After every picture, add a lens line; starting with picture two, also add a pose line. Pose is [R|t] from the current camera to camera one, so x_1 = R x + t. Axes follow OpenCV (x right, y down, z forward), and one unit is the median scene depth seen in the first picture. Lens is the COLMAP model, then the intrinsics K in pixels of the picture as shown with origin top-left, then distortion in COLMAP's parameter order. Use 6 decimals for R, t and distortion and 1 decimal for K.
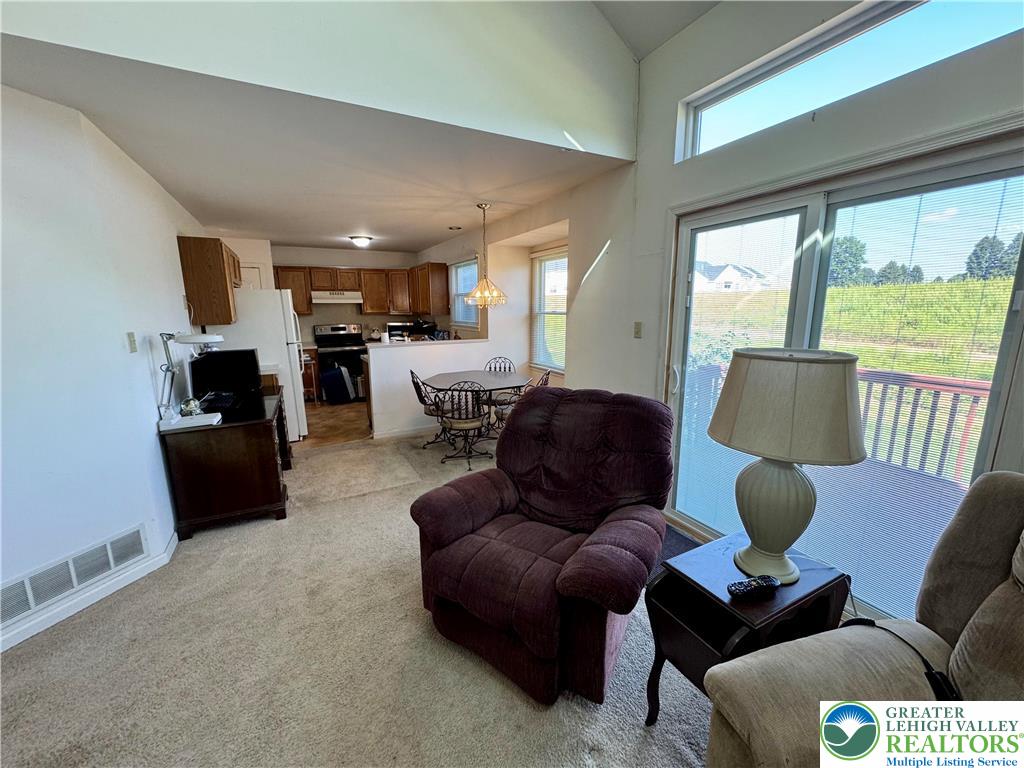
lens RADIAL K [[408.3, 0, 515.6], [0, 408.3, 385.8], [0, 0, 1]] dist [-0.009268, 0.000532]
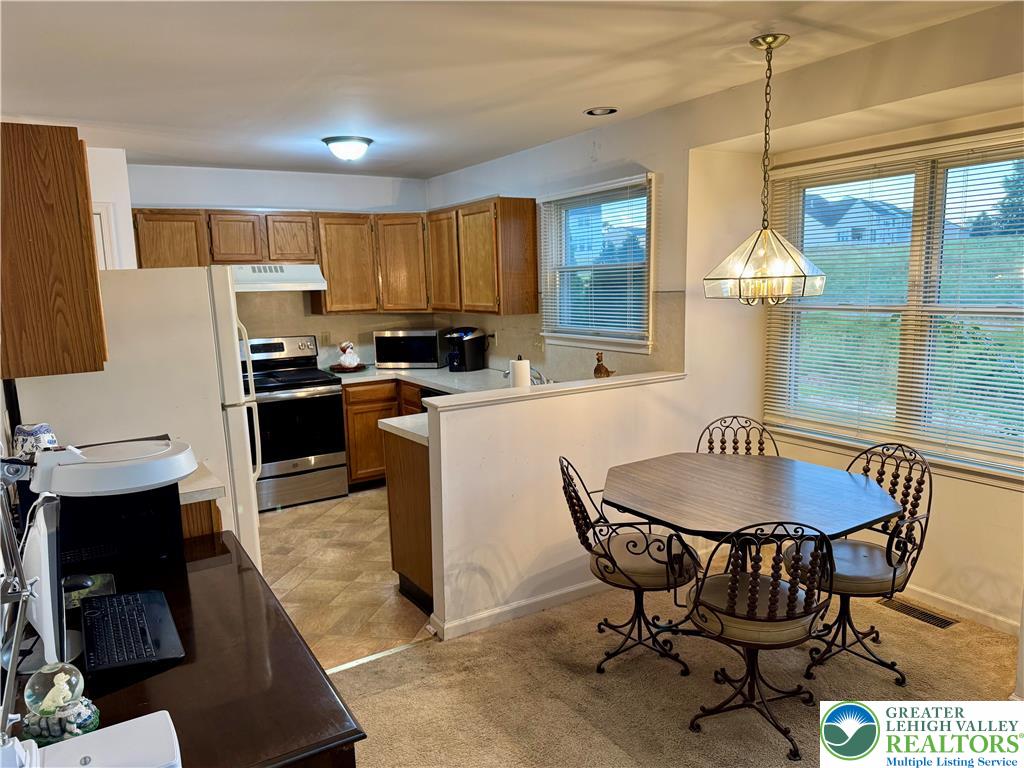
lens RADIAL K [[730.1, 0, 516.8], [0, 730.1, 391.8], [0, 0, 1]] dist [0.059519, -0.012935]
pose [[0.998287, -0.028567, 0.051051, -0.224031], [0.030636, 0.998721, -0.040212, -0.056334], [-0.049837, 0.041707, 0.997886, 0.205304]]
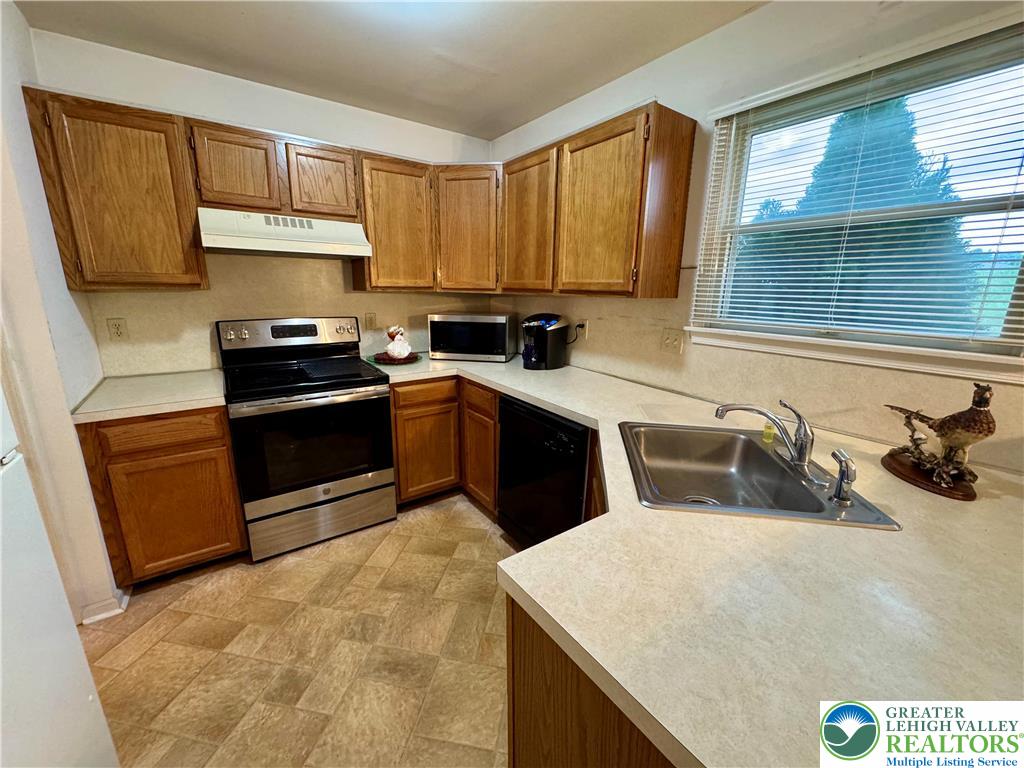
lens RADIAL K [[408.3, 0, 508.4], [0, 408.3, 383.0], [0, 0, 1]] dist [-0.009268, 0.000532]
pose [[0.993625, -0.003205, 0.112689, -0.319601], [-0.000983, 0.999312, 0.037082, -0.119004], [-0.112730, -0.036956, 0.992938, 0.693468]]
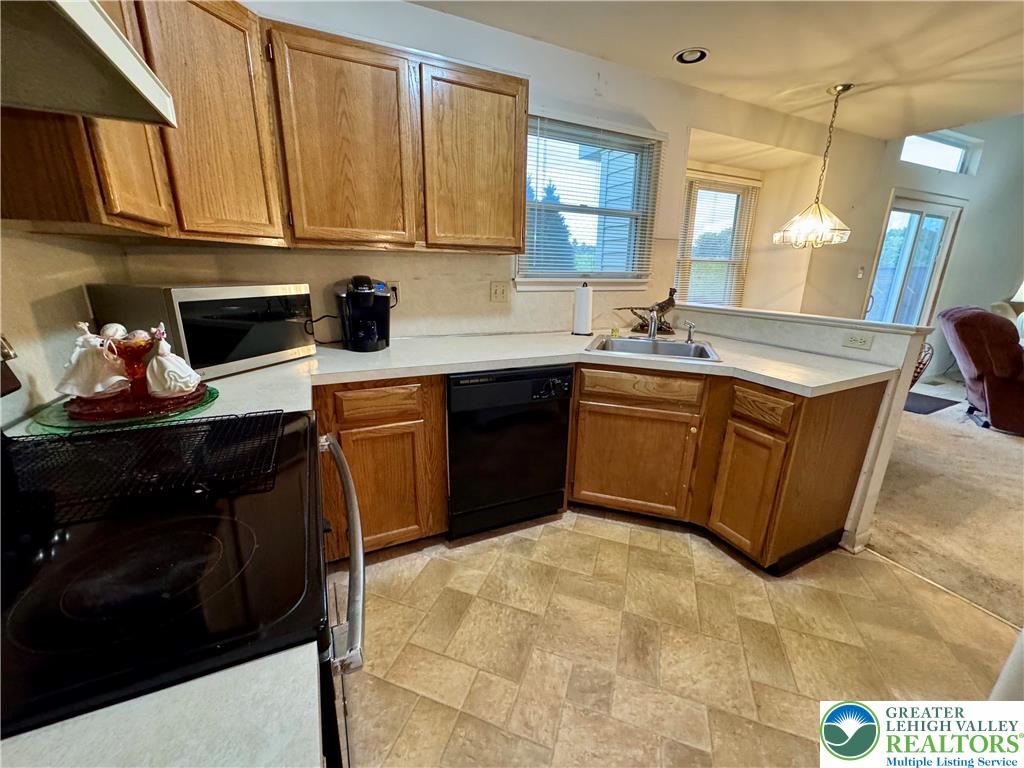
lens RADIAL K [[408.3, 0, 514.7], [0, 408.3, 382.9], [0, 0, 1]] dist [-0.009268, 0.000532]
pose [[0.045386, -0.262328, 0.963911, -0.541902], [0.175552, 0.951984, 0.250816, -0.151903], [-0.983423, 0.157833, 0.089259, 0.958992]]
